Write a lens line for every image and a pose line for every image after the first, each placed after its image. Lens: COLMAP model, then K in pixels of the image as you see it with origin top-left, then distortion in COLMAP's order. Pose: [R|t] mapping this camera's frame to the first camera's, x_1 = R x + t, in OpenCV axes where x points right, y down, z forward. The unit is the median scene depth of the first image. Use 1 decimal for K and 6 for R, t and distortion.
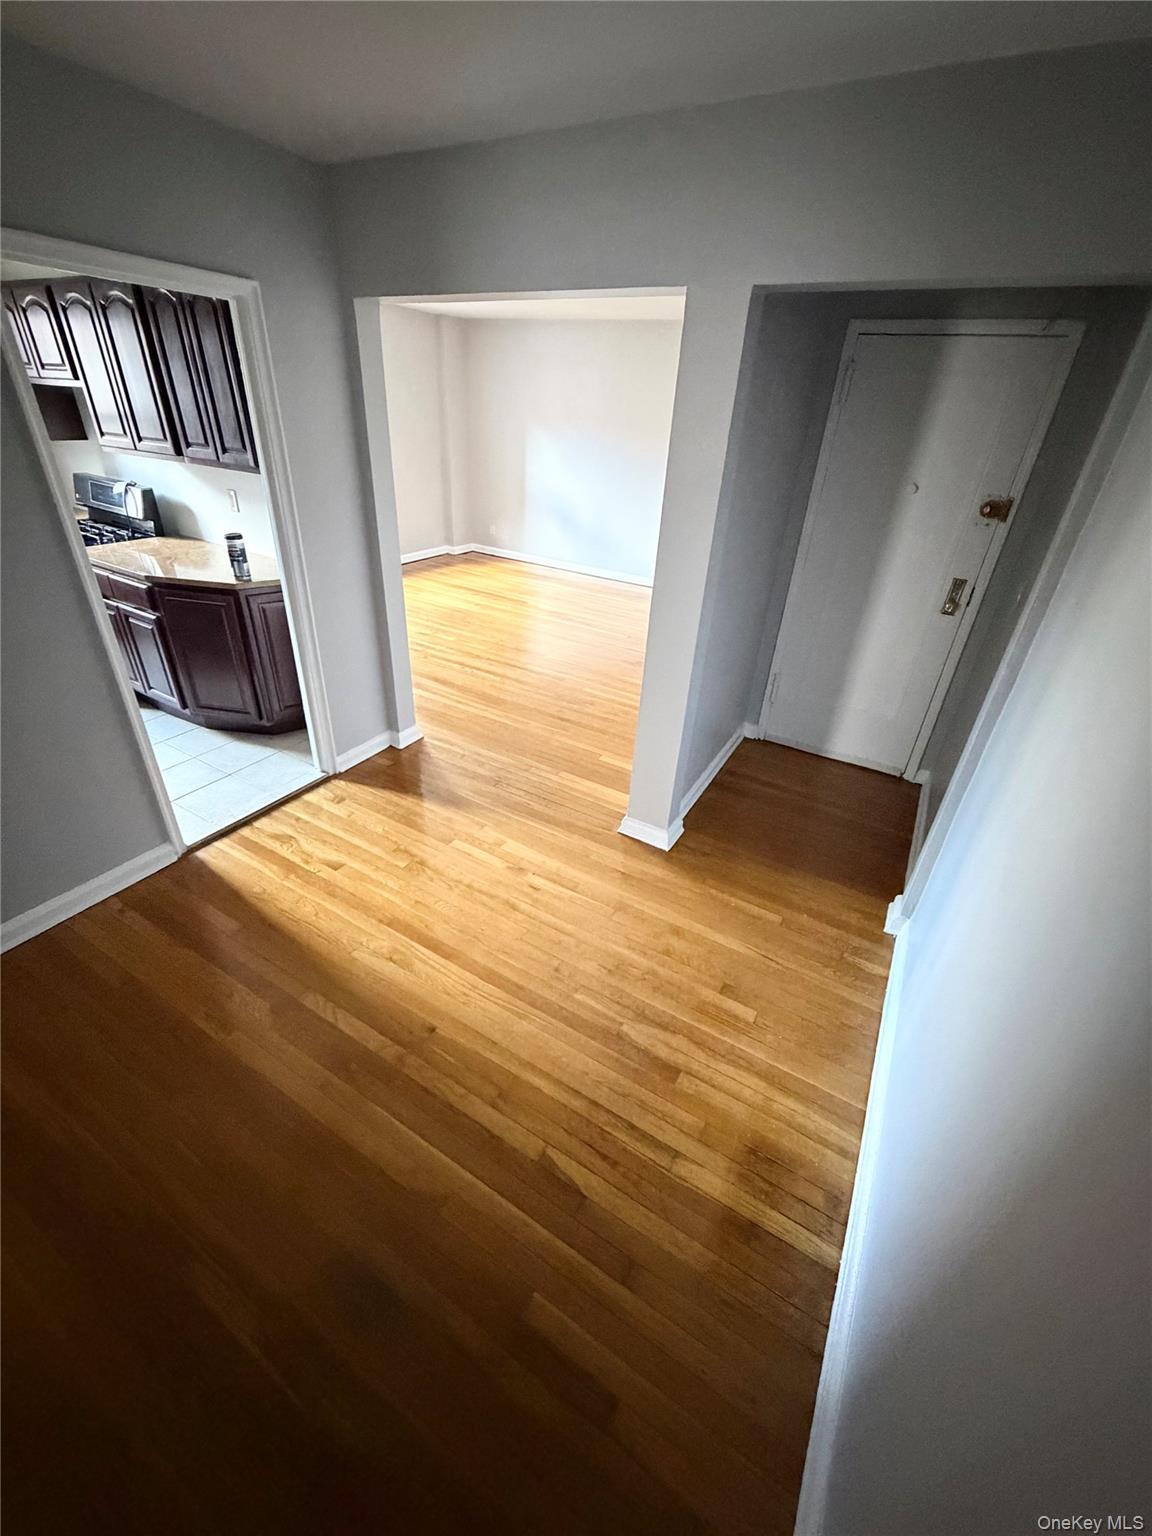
lens RADIAL K [[621.9, 0, 576.0], [0, 621.9, 768.0], [0, 0, 1]] dist [0.008159, 0.000130]
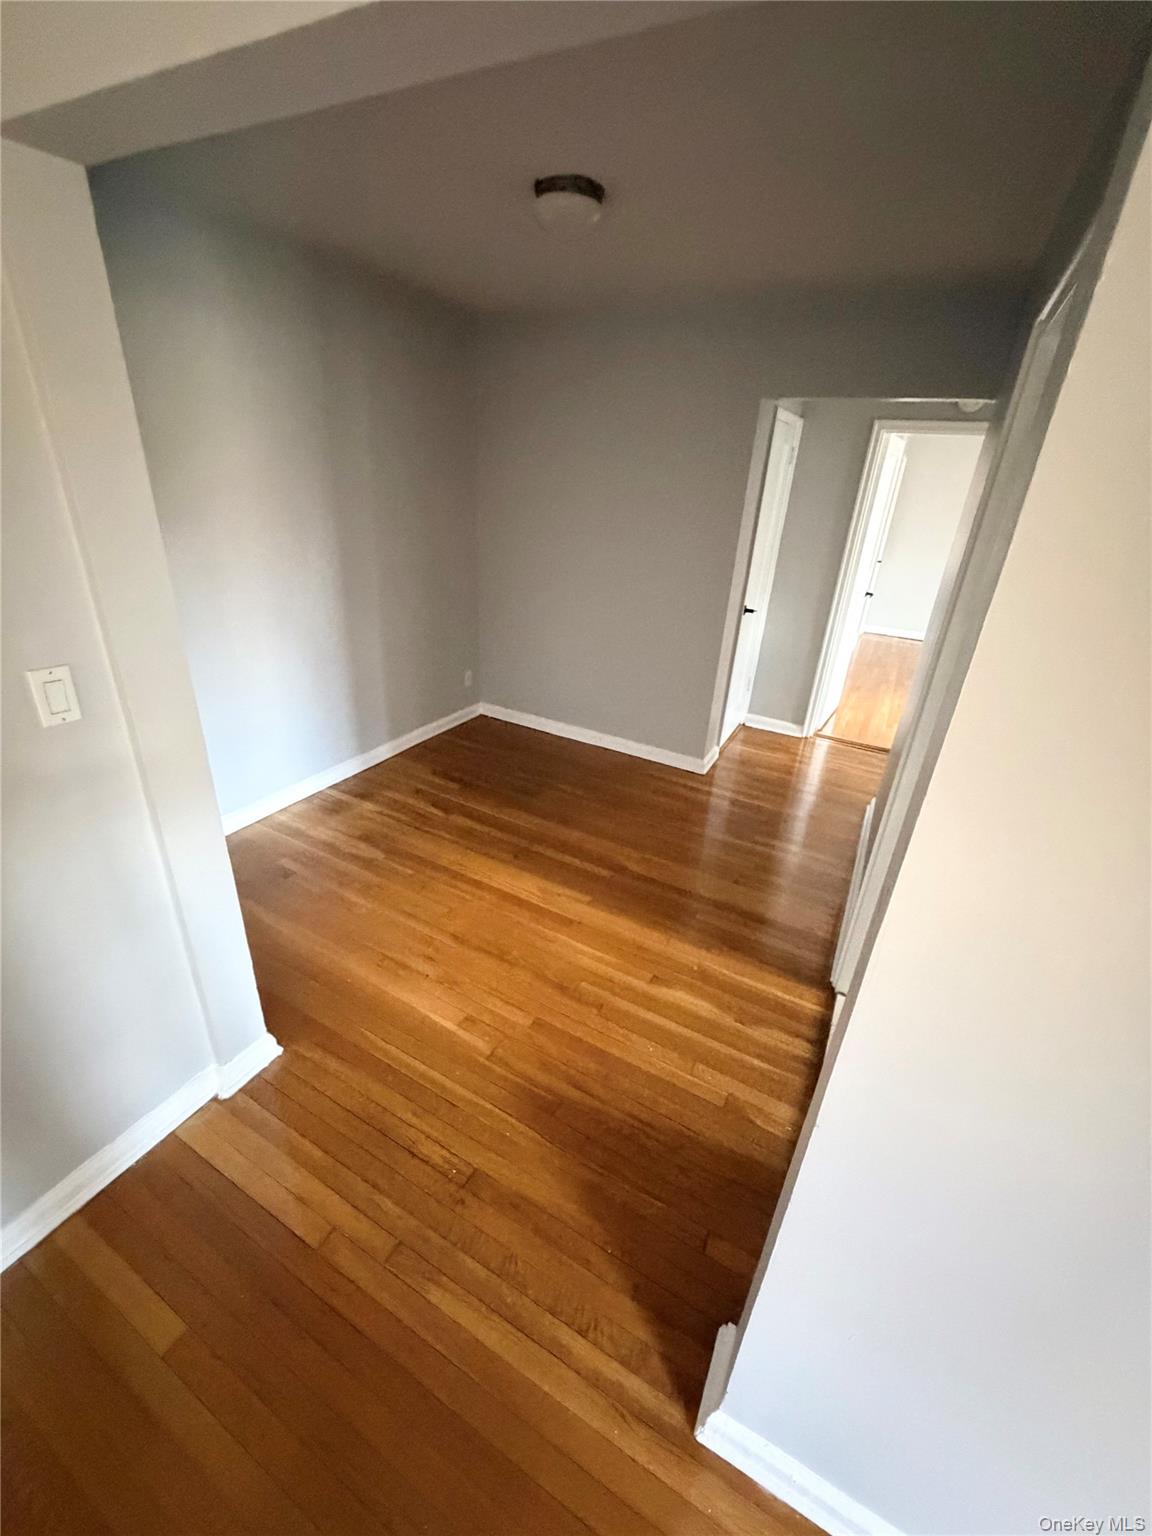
lens RADIAL K [[621.9, 0, 576.0], [0, 621.9, 768.0], [0, 0, 1]] dist [0.008159, 0.000130]
pose [[-0.992958, -0.085780, -0.081711, -0.174946], [-0.115933, 0.561651, 0.819211, -0.703114], [-0.024378, 0.822915, -0.567641, 1.242699]]
